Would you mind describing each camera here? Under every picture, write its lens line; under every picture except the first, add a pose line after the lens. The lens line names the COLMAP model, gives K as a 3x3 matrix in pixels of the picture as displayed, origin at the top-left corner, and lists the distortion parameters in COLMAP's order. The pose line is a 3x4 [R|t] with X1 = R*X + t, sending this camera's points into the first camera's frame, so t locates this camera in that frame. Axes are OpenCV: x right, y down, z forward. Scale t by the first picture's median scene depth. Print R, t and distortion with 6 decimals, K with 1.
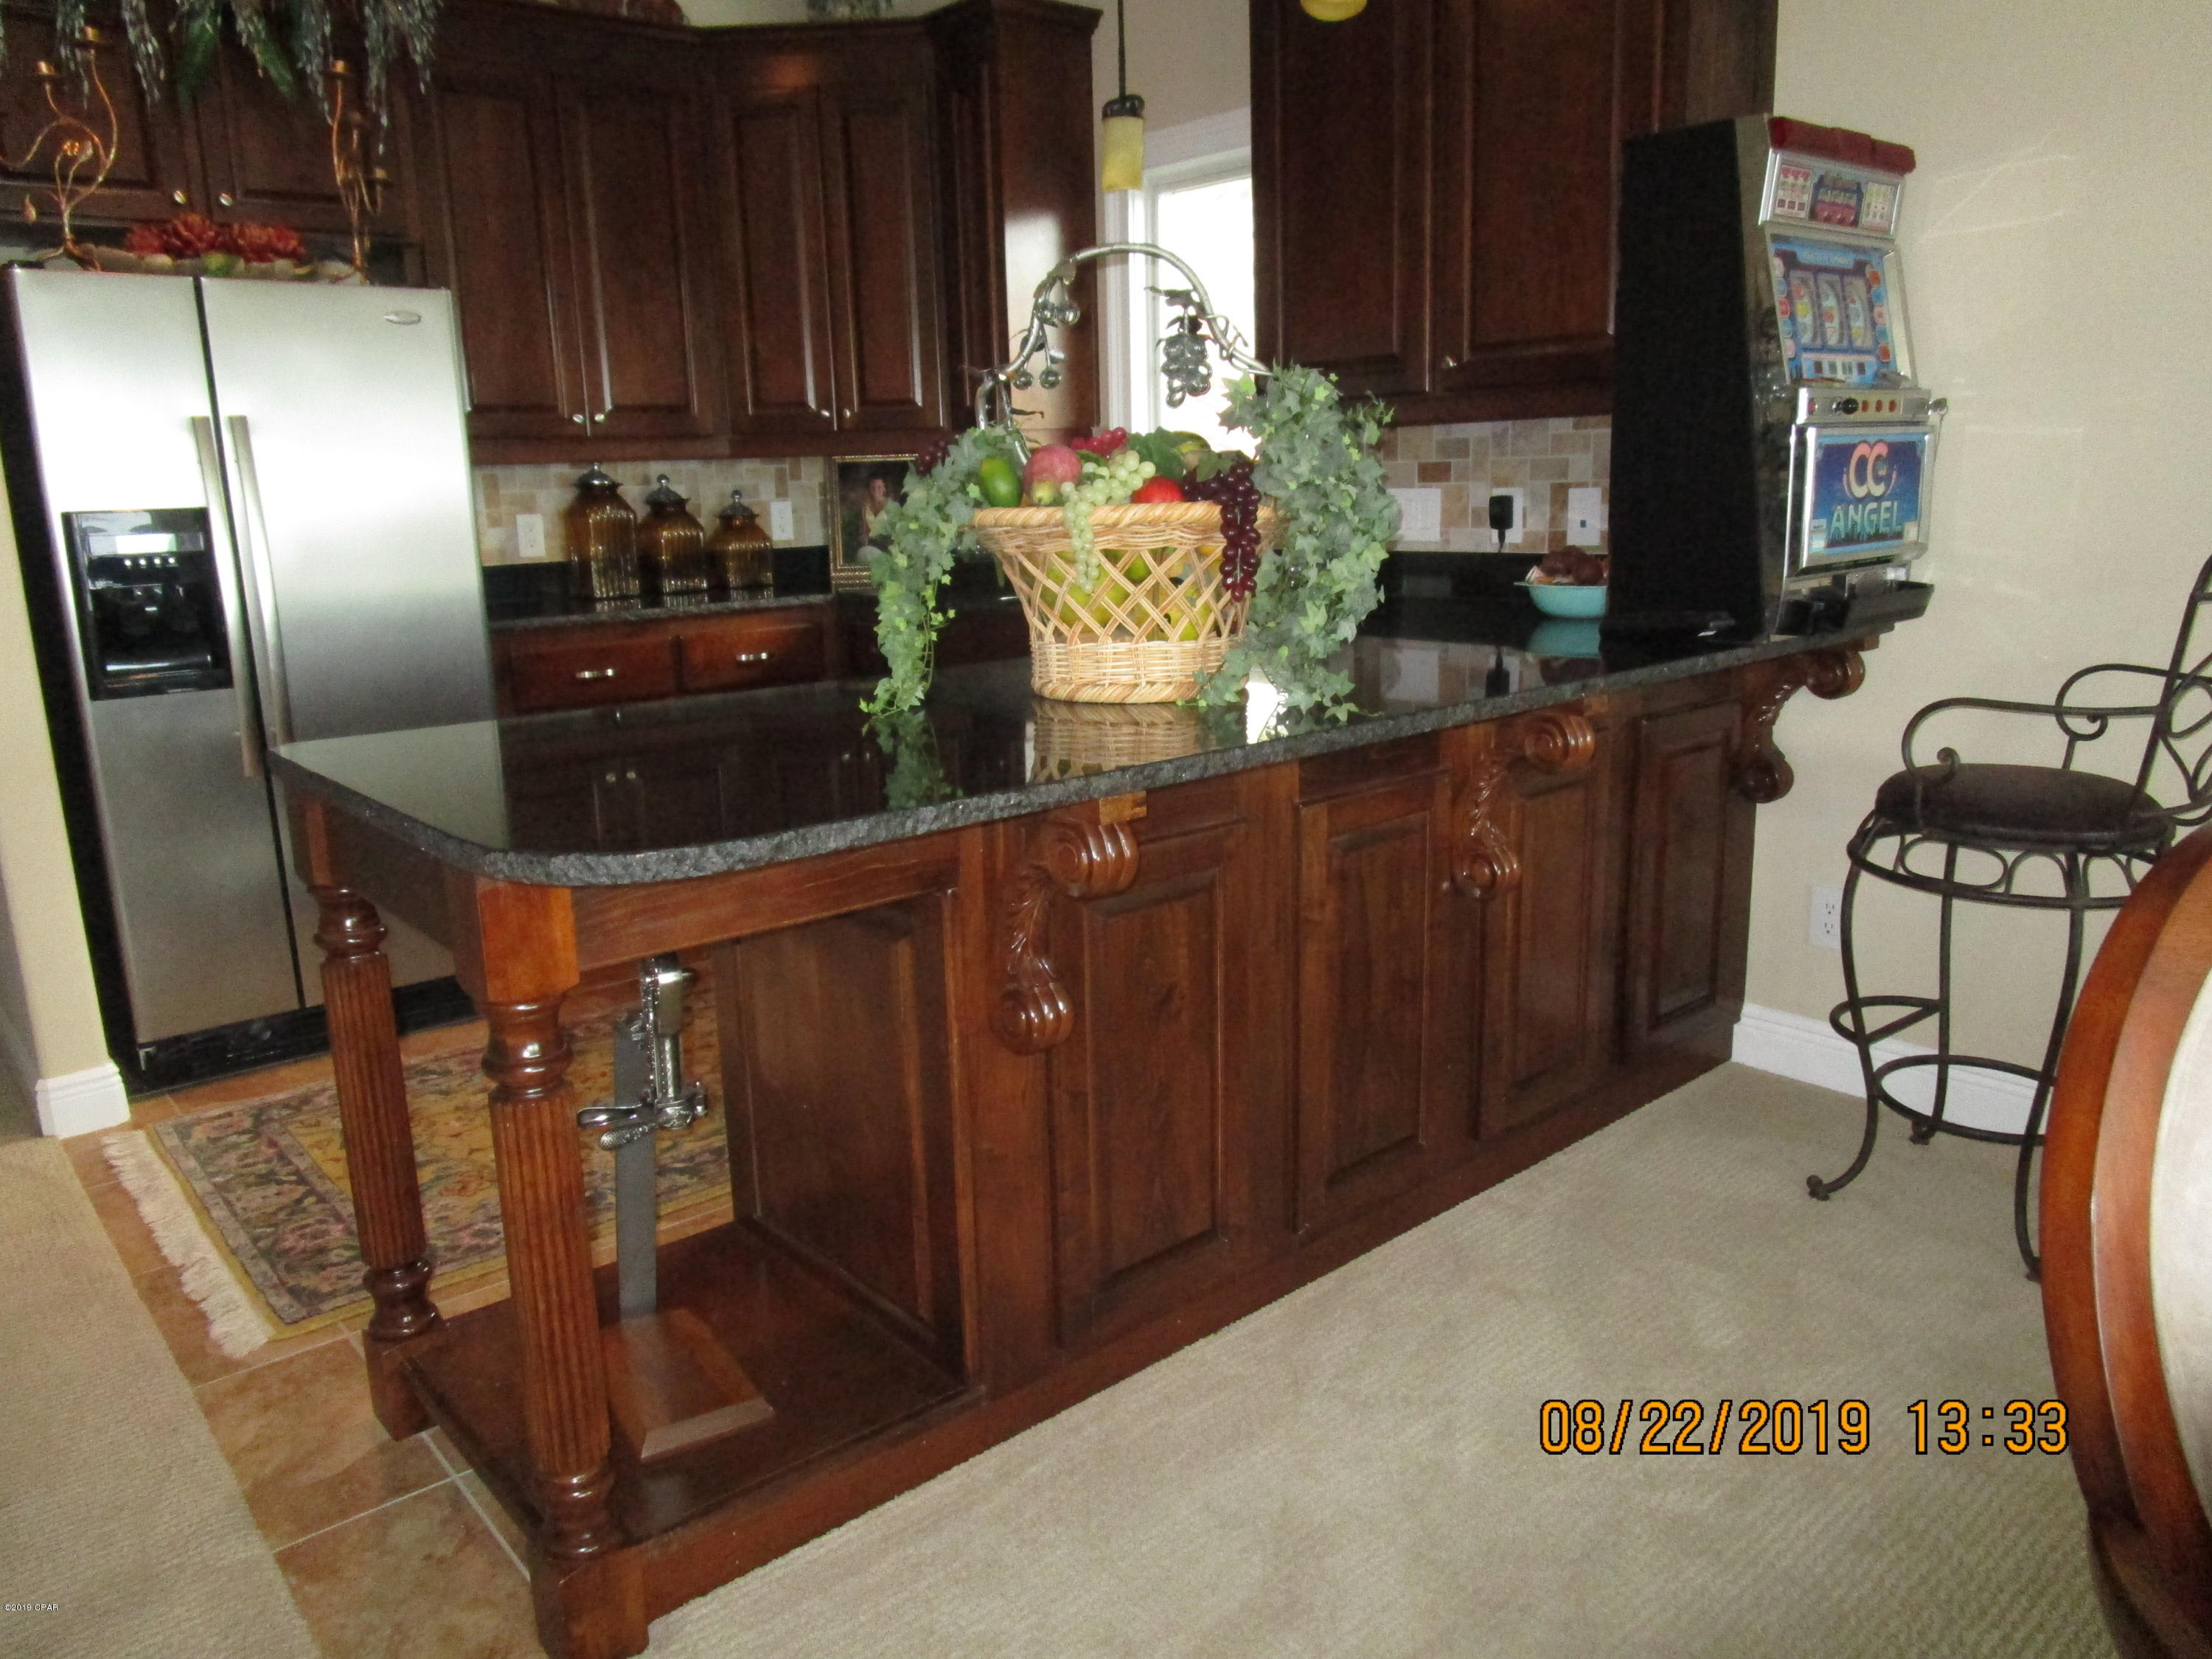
lens RADIAL K [[1573.9, 0, 1100.0], [0, 1573.9, 832.0], [0, 0, 1]] dist [-0.033453, 0.016296]
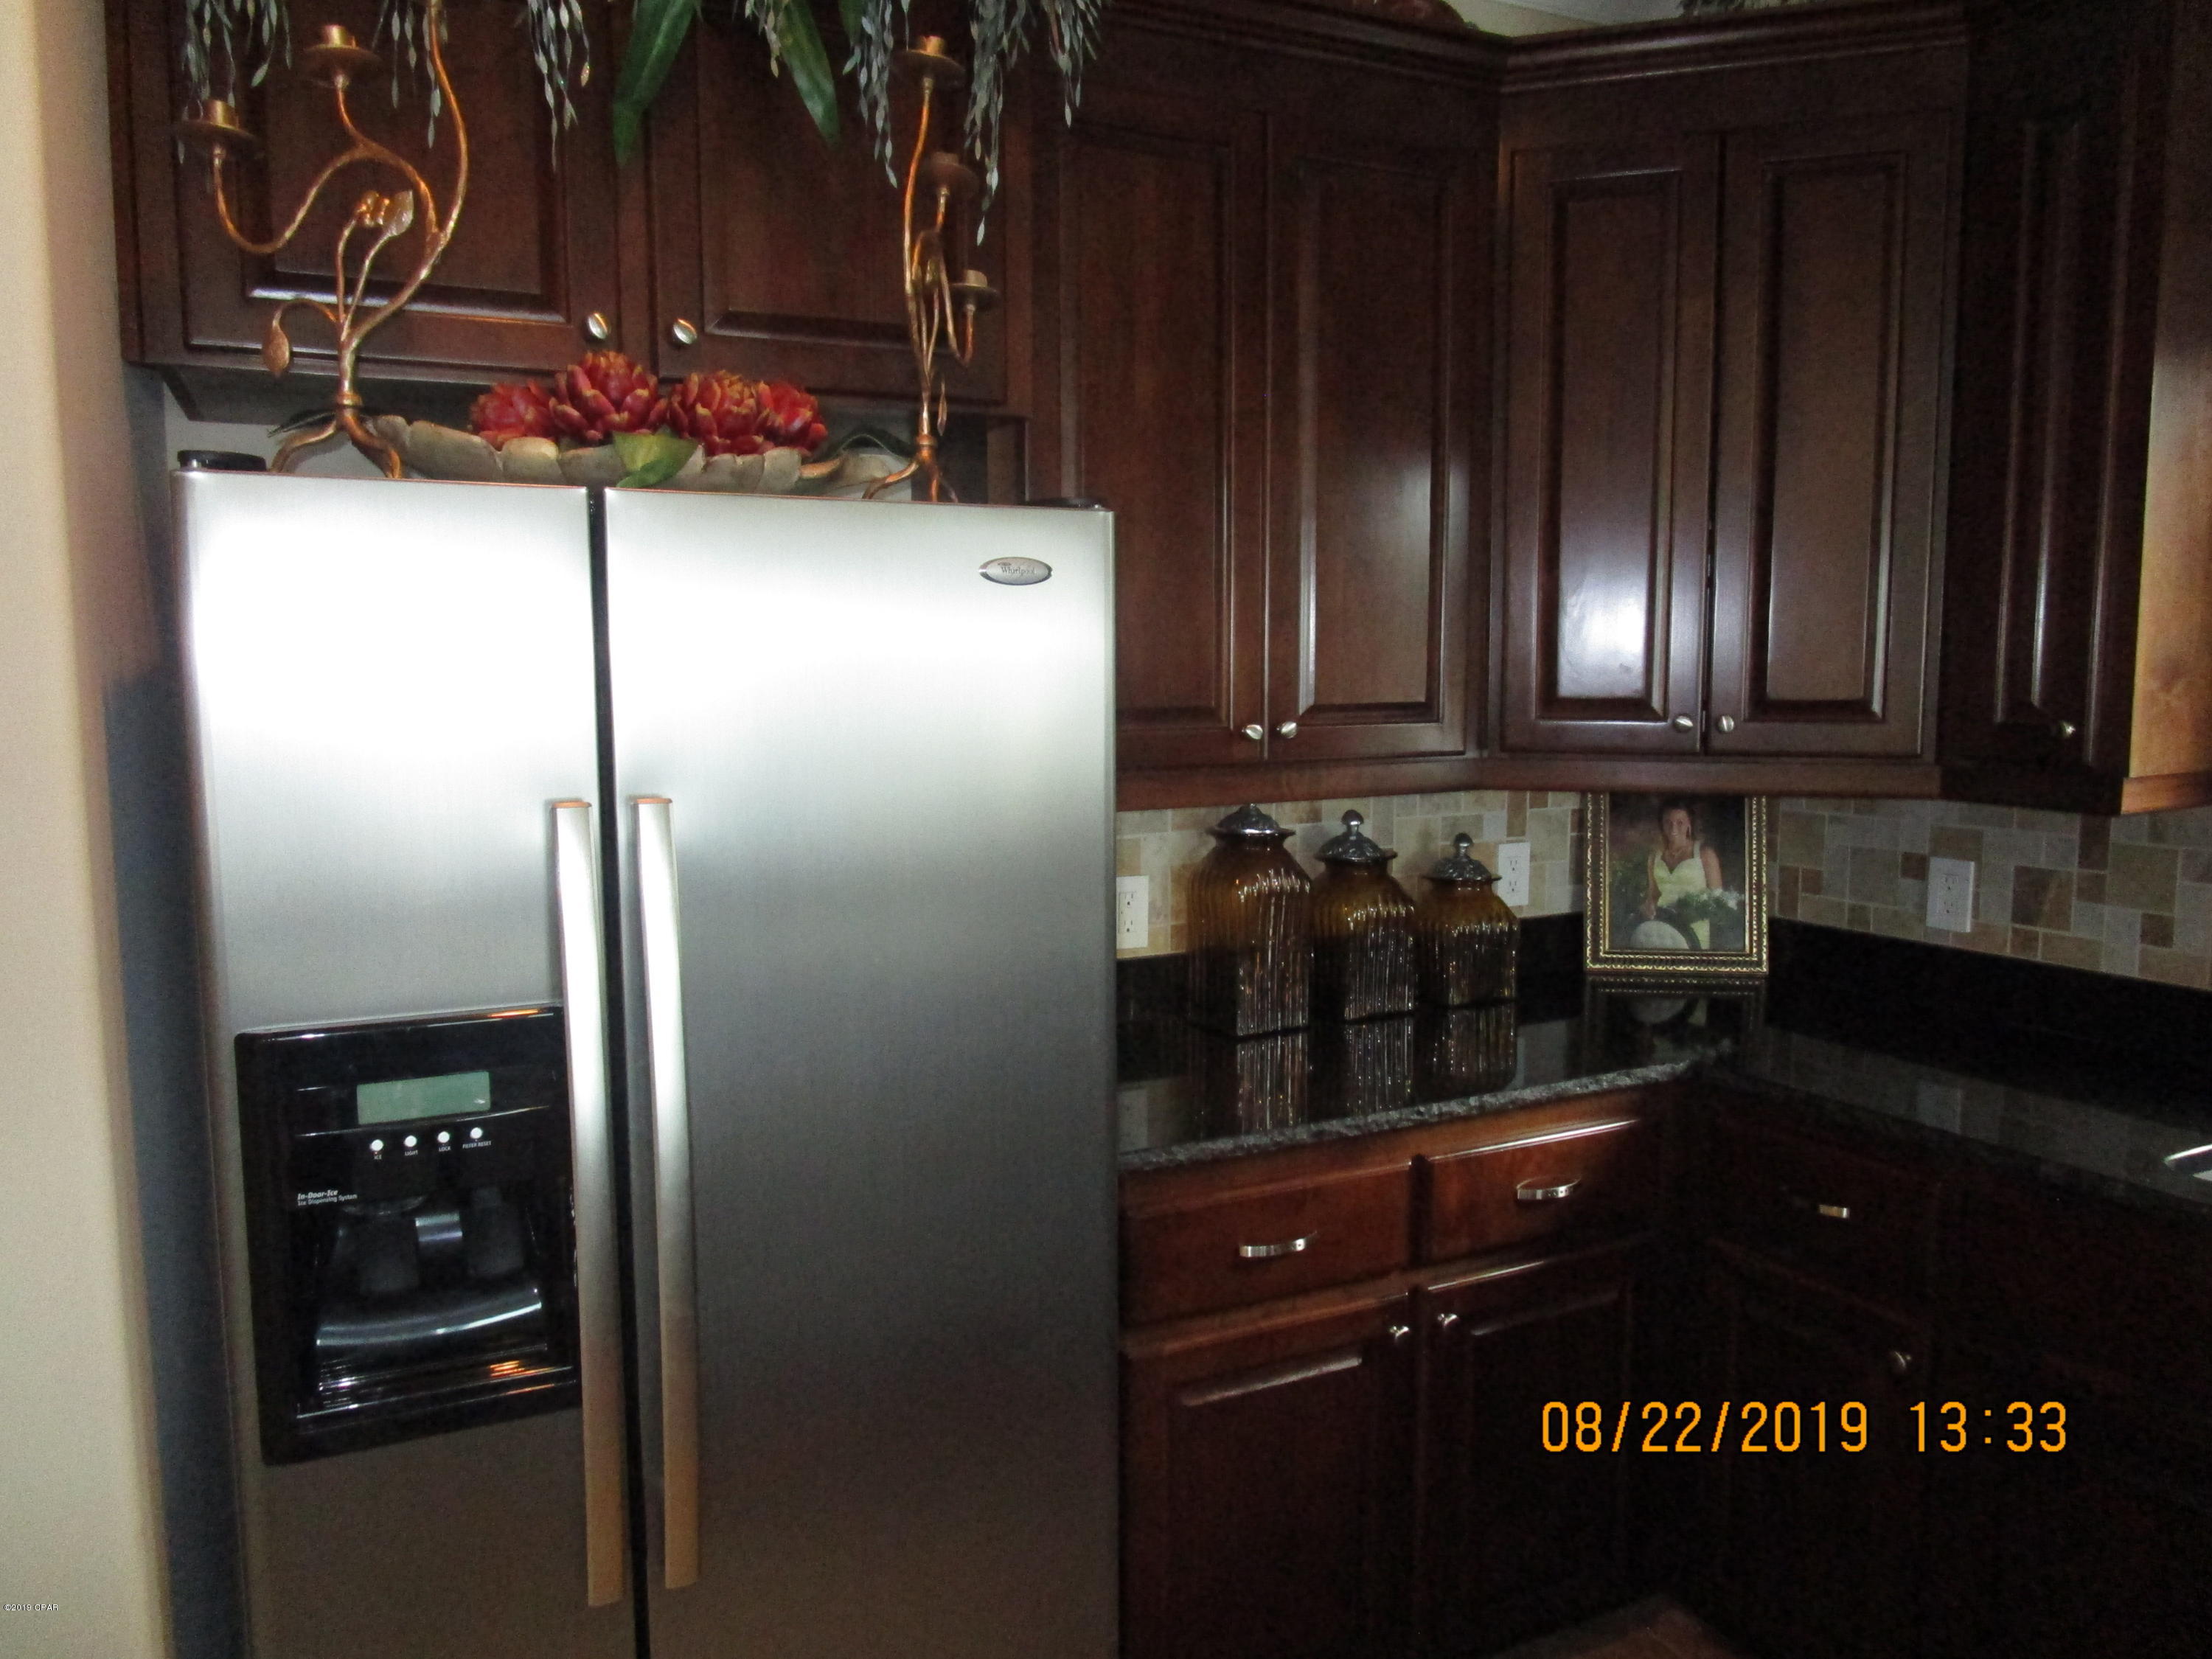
lens RADIAL K [[1573.9, 0, 1101.4], [0, 1573.9, 815.5], [0, 0, 1]] dist [-0.033453, 0.016296]
pose [[0.968667, 0.049057, -0.243469, -0.307805], [-0.077125, 0.991250, -0.107121, -0.212783], [0.236084, 0.122542, 0.963975, 0.575065]]
